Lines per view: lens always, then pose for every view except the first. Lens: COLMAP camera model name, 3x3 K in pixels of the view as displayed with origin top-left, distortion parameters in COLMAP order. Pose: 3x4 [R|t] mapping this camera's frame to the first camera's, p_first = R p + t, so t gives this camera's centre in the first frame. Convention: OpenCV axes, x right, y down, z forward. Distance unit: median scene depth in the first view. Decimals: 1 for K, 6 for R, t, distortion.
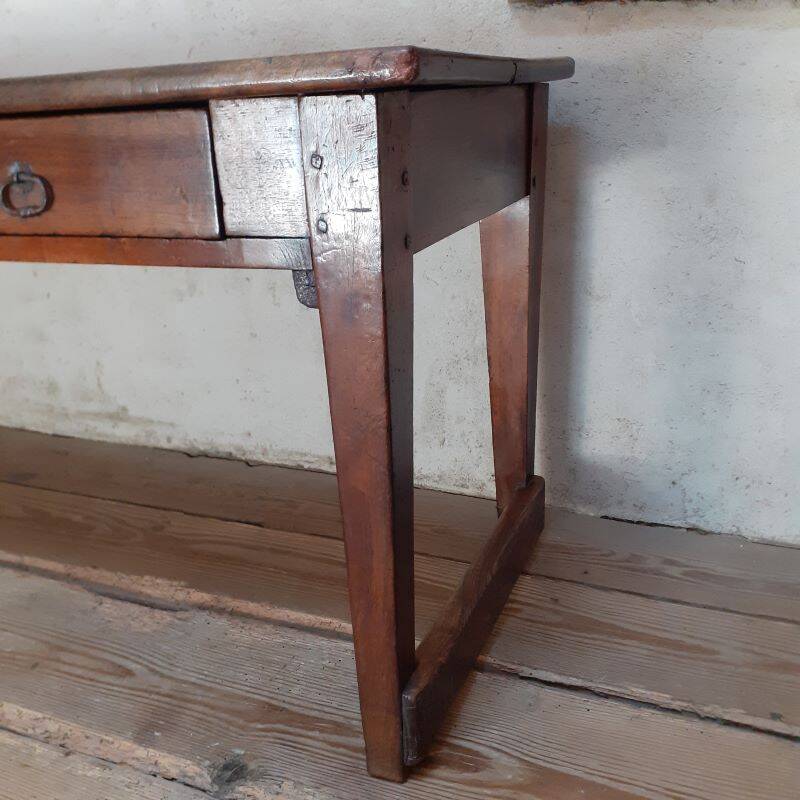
lens RADIAL K [[860.3, 0, 410.2], [0, 860.3, 404.0], [0, 0, 1]] dist [0.150783, -0.386533]
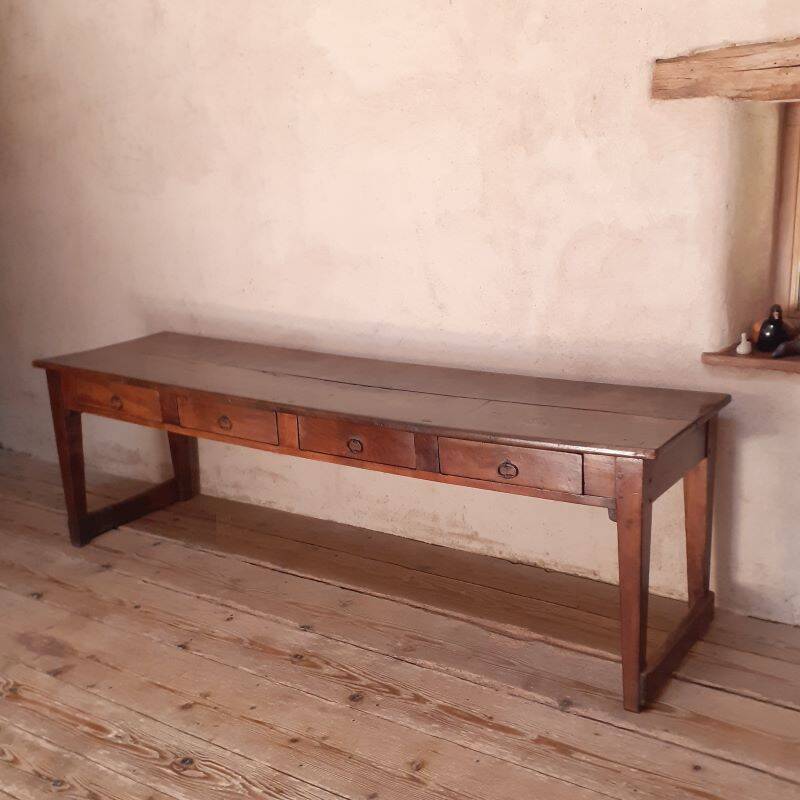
lens RADIAL K [[951.4, 0, 449.1], [0, 951.4, 408.9], [0, 0, 1]] dist [0.163818, -0.402346]
pose [[0.982780, 0.044650, -0.179306, -0.061345], [-0.060843, 0.994449, -0.085847, -0.106561], [0.174478, 0.095278, 0.980041, -1.324607]]
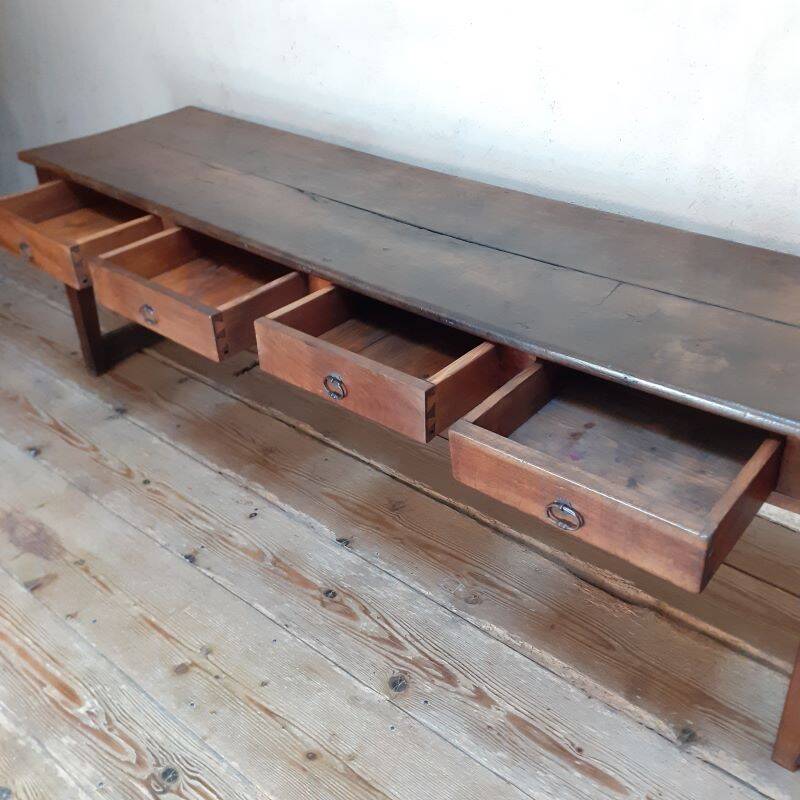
lens RADIAL K [[855.9, 0, 412.5], [0, 855.9, 407.5], [0, 0, 1]] dist [0.137815, -0.318084]
pose [[0.949529, 0.177184, -0.258845, -0.295300], [-0.115576, 0.964753, 0.236417, -0.416694], [0.291611, -0.194569, 0.936539, -0.492056]]
